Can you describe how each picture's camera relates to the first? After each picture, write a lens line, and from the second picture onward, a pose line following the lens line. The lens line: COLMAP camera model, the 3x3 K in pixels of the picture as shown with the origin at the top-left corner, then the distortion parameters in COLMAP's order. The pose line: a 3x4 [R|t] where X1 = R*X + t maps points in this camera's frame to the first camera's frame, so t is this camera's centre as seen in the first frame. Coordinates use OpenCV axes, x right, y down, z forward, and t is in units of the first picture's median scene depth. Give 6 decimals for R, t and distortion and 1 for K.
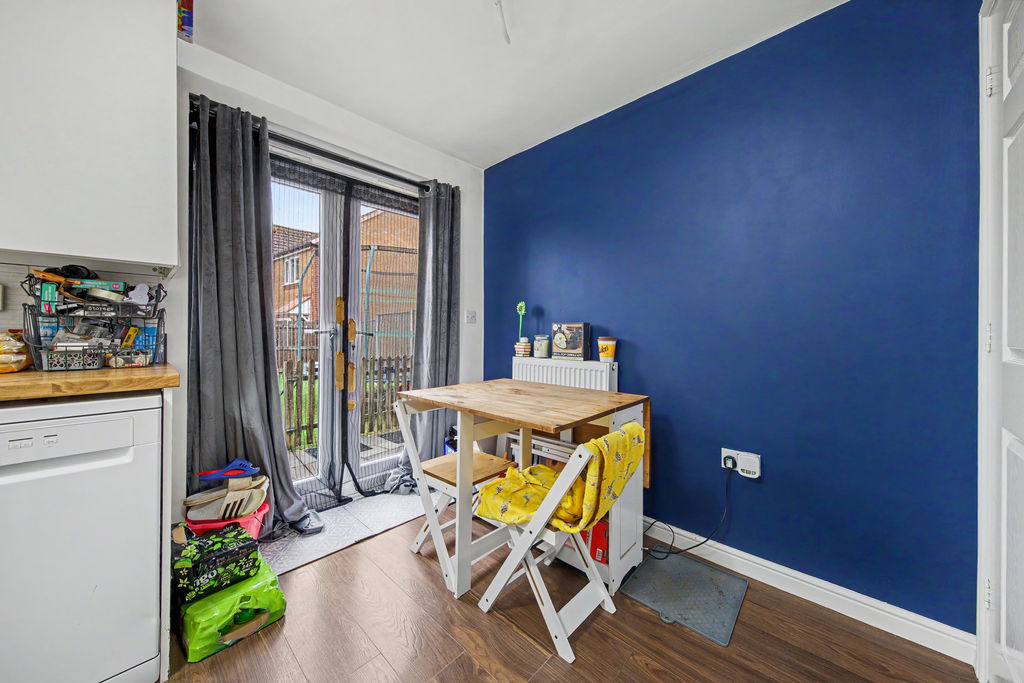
lens RADIAL K [[360.4, 0, 516.8], [0, 360.4, 330.6], [0, 0, 1]] dist [-0.001577, -0.000173]
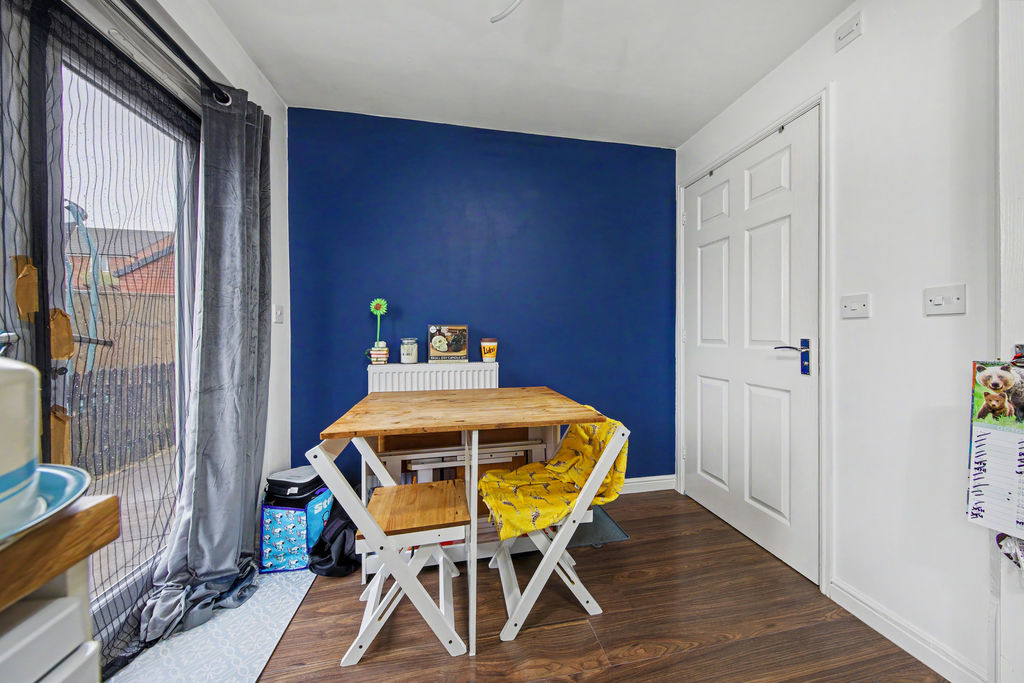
lens RADIAL K [[344.4, 0, 521.0], [0, 344.4, 335.9], [0, 0, 1]] dist [-0.000271, -0.000230]
pose [[0.582899, -0.011704, 0.812460, -0.537184], [0.003491, 0.999923, 0.011900, -0.002259], [-0.812537, -0.004100, 0.582895, 0.326196]]
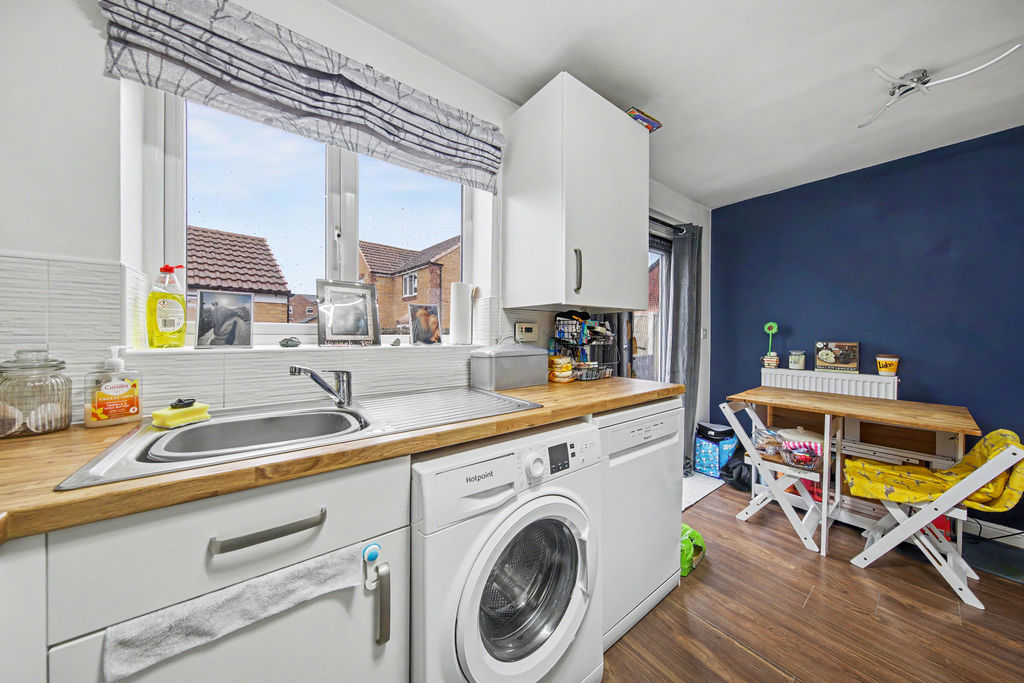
lens RADIAL K [[331.8, 0, 513.7], [0, 331.8, 336.1], [0, 0, 1]] dist [0.003858, -0.000775]
pose [[0.987350, 0.001160, -0.158554, -0.795898], [0.000428, 0.999950, 0.009980, -0.055027], [0.158558, -0.009922, 0.987300, -0.274735]]
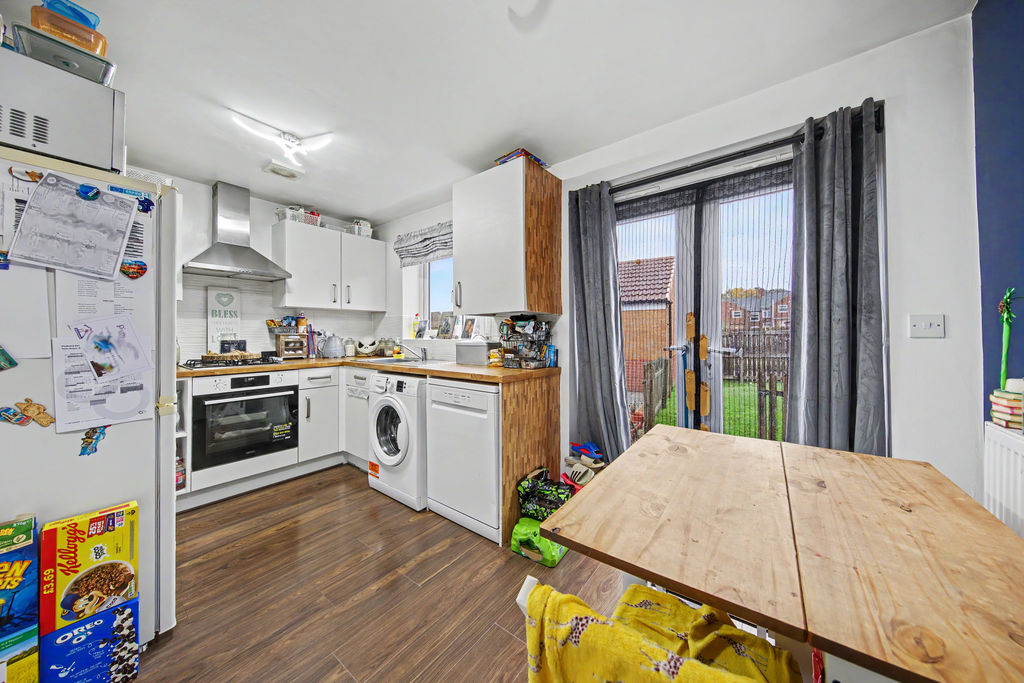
lens RADIAL K [[344.4, 0, 528.6], [0, 344.4, 330.7], [0, 0, 1]] dist [-0.000271, -0.000230]
pose [[0.102269, -0.013816, -0.994661, 0.417082], [0.011132, 0.999857, -0.012743, -0.042443], [0.994694, -0.009769, 0.102408, 0.534278]]
